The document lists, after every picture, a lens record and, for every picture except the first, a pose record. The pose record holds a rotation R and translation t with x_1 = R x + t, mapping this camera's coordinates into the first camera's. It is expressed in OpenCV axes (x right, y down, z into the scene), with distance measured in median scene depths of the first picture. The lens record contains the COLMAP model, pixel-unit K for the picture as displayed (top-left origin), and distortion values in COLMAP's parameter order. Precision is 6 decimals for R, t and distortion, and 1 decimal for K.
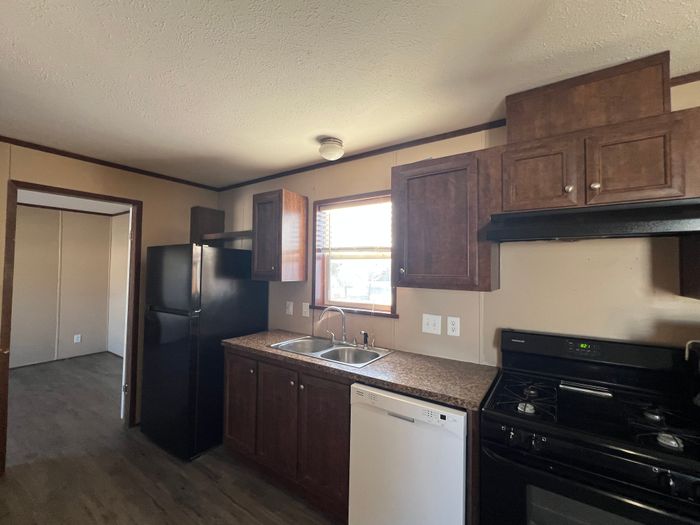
lens RADIAL K [[306.2, 0, 350.0], [0, 306.2, 262.5], [0, 0, 1]] dist [-0.000090, 0.000000]
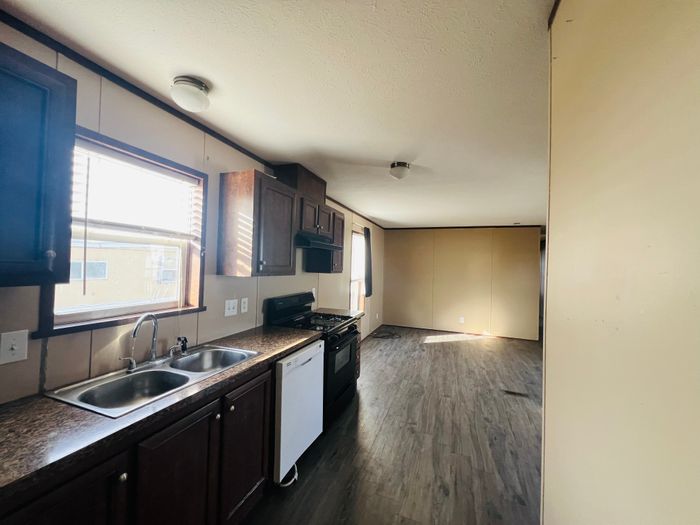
lens RADIAL K [[283.1, 0, 350.0], [0, 283.1, 262.5], [0, 0, 1]] dist [0.008176, 0.000045]
pose [[-0.251194, -0.010696, 0.967878, -0.918519], [-0.053727, 0.998551, -0.002909, 0.010114], [-0.966444, -0.052732, -0.251405, 0.879706]]
